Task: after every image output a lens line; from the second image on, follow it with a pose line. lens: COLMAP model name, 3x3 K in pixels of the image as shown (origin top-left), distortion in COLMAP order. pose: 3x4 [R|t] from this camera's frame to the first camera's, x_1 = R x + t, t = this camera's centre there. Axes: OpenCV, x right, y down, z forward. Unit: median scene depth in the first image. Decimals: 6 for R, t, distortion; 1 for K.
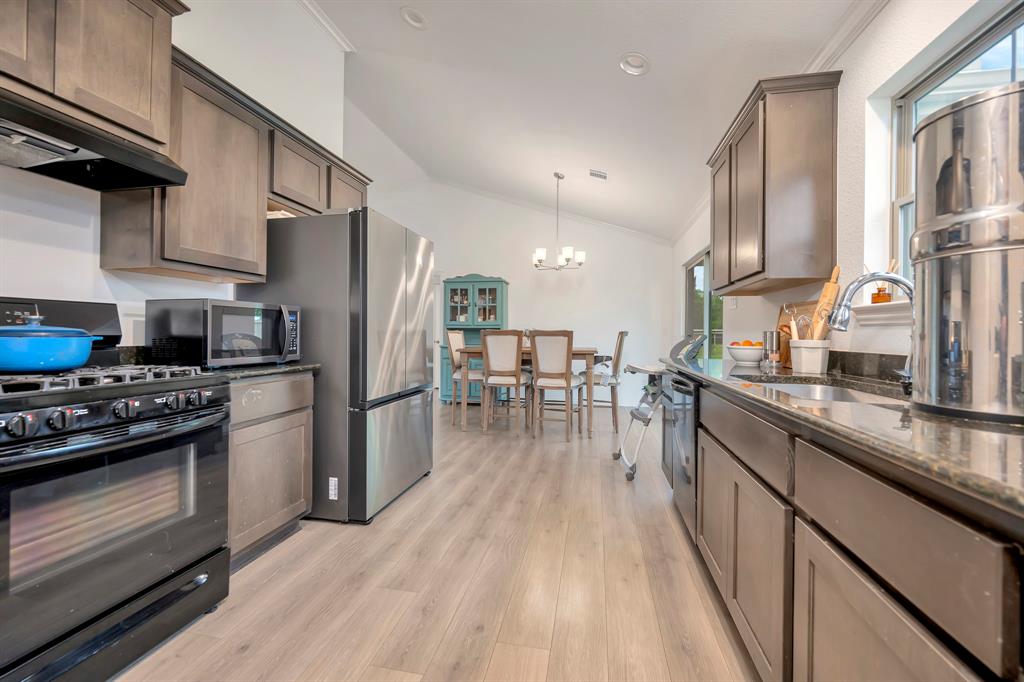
lens RADIAL K [[405.9, 0, 512.1], [0, 405.9, 336.5], [0, 0, 1]] dist [-0.003000, 0.001107]
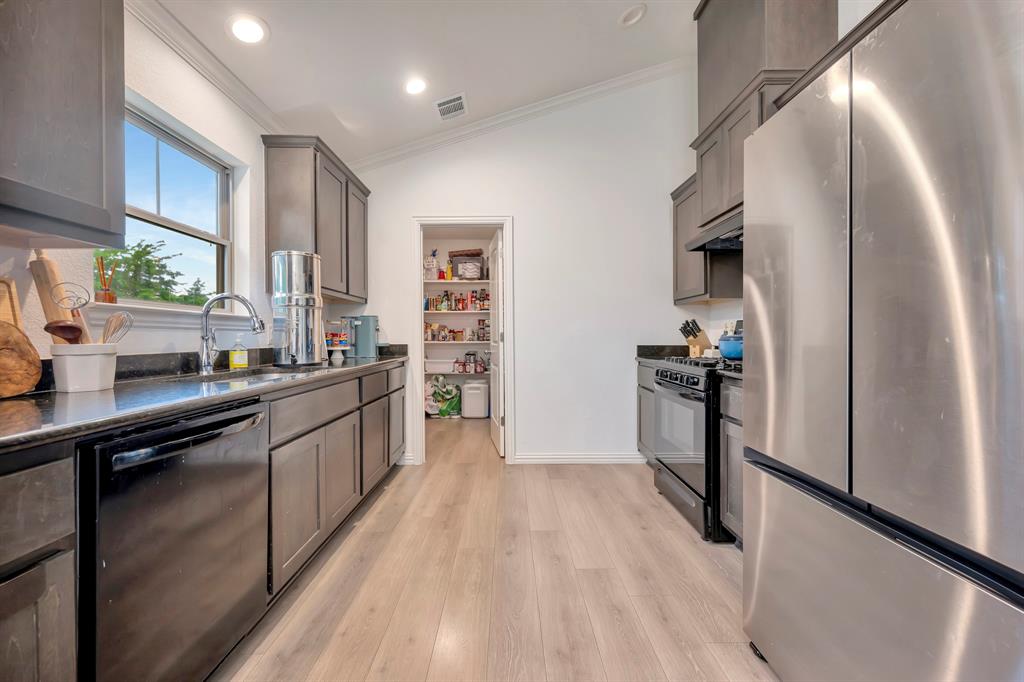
lens RADIAL K [[405.9, 0, 509.3], [0, 405.9, 339.5], [0, 0, 1]] dist [-0.003000, 0.001107]
pose [[-0.978951, -0.003608, -0.204066, 0.166607], [-0.005237, 0.999959, 0.007445, -0.007837], [0.204031, 0.008357, -0.978929, 1.931036]]
